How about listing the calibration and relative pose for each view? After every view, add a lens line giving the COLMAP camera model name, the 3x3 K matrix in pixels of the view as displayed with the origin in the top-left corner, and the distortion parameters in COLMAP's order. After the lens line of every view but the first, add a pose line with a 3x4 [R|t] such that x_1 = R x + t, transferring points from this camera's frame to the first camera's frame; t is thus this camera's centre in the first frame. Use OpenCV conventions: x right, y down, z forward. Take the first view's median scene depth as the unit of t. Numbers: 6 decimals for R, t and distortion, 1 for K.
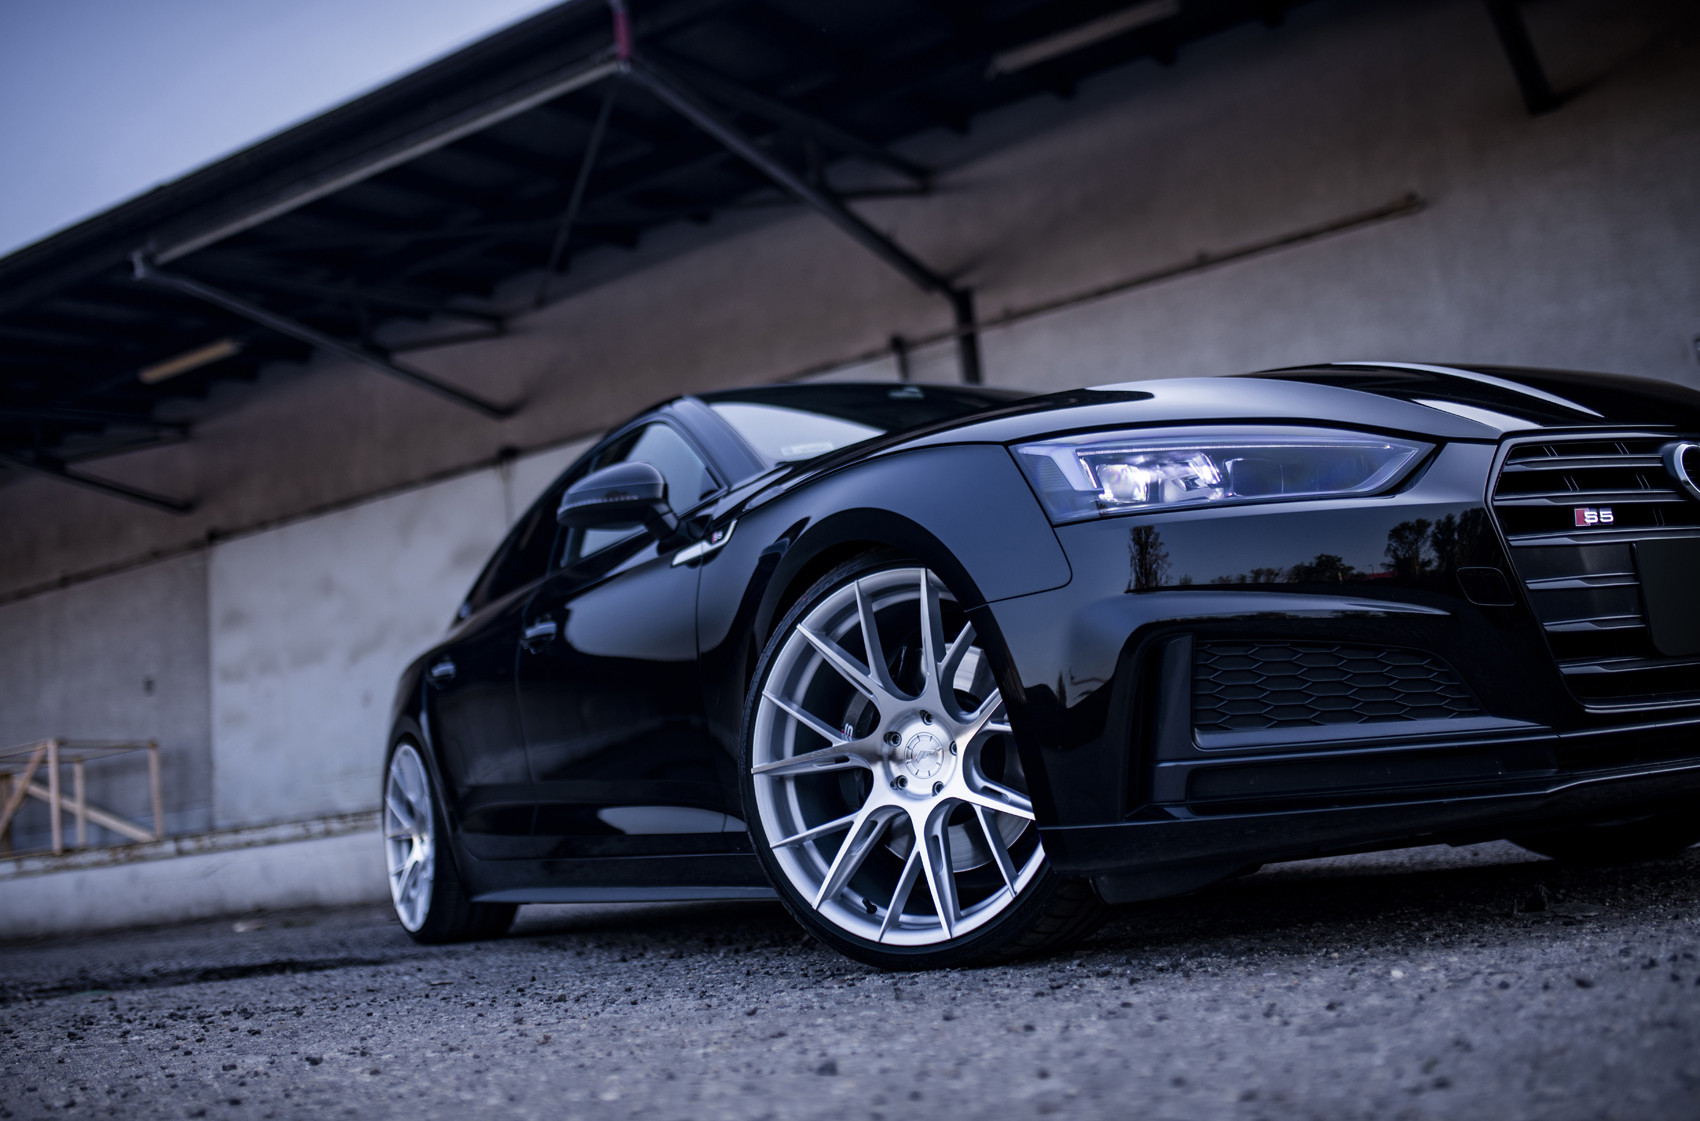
lens RADIAL K [[1680.4, 0, 878.7], [0, 1680.4, 561.9], [0, 0, 1]] dist [-0.082667, 0.127747]
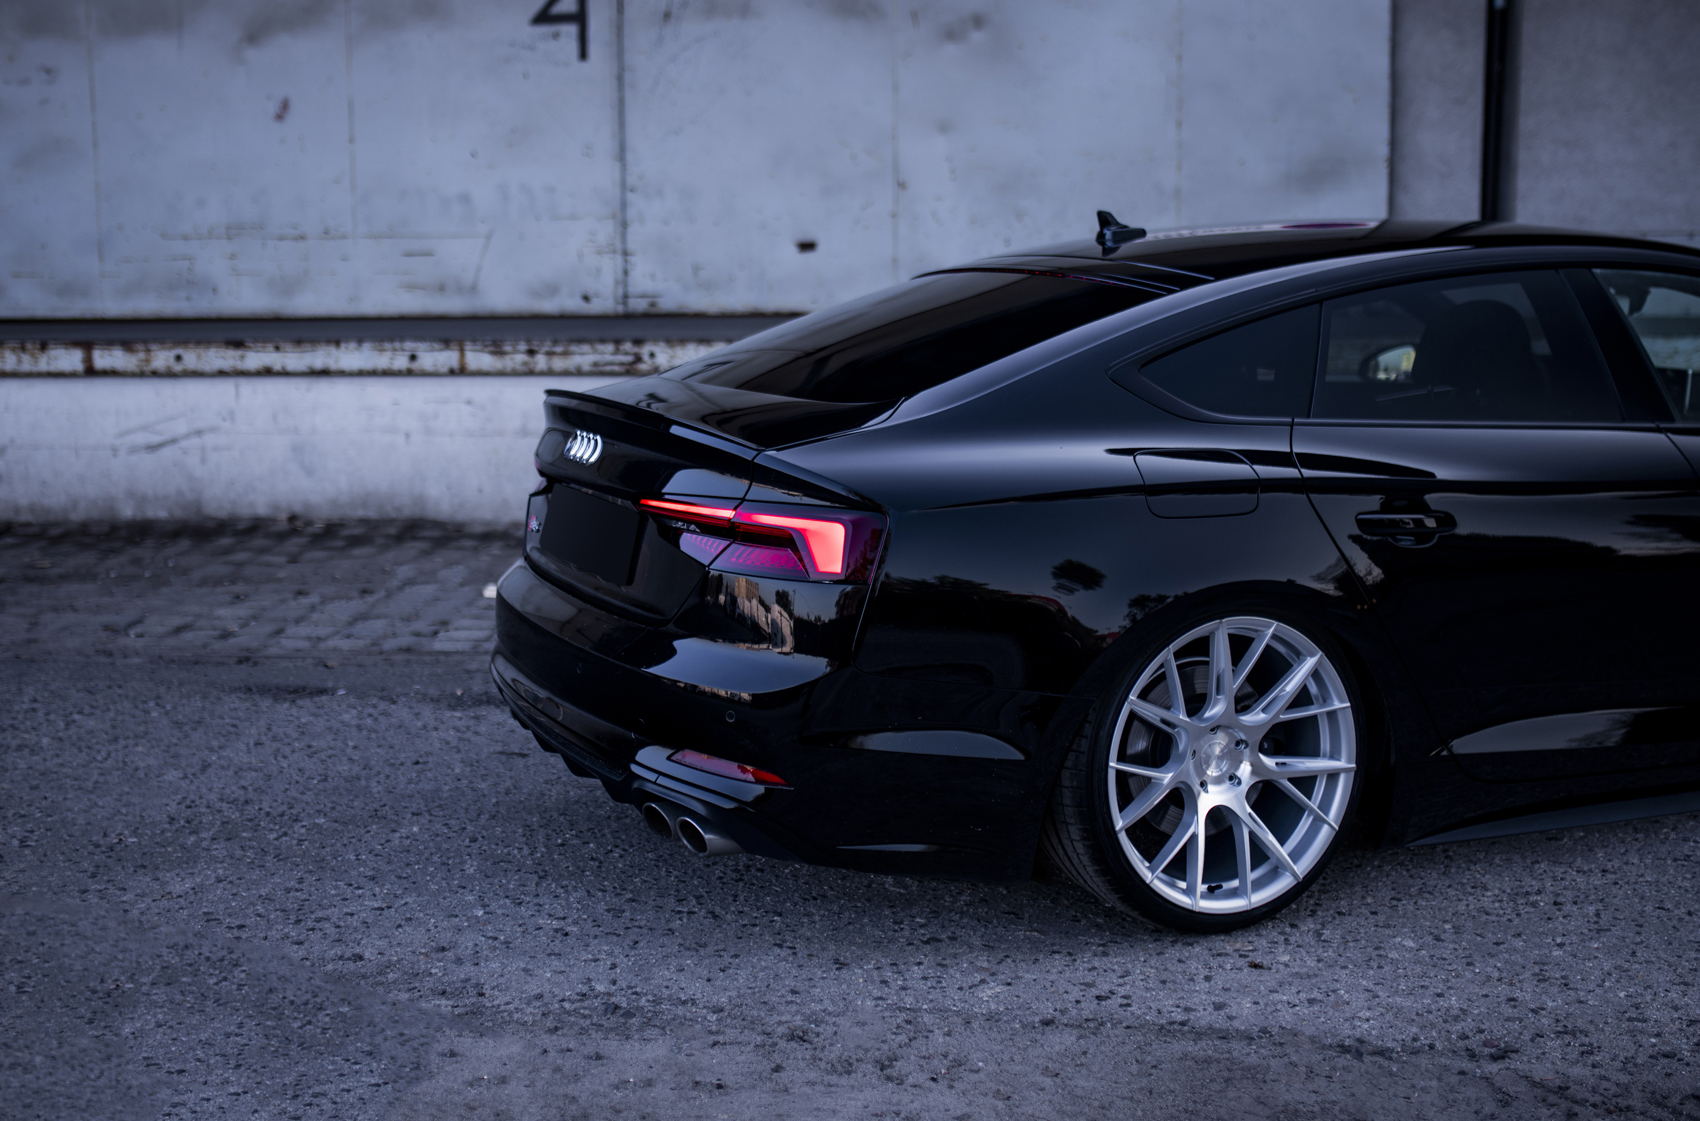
lens RADIAL K [[1953.5, 0, 850.0], [0, 1953.5, 560.5], [0, 0, 1]] dist [-0.025029, -0.024023]
pose [[0.901902, 0.026136, 0.431149, -0.622493], [-0.157276, 0.949518, 0.271440, 0.023665], [-0.402289, -0.312621, 0.860483, 0.414648]]
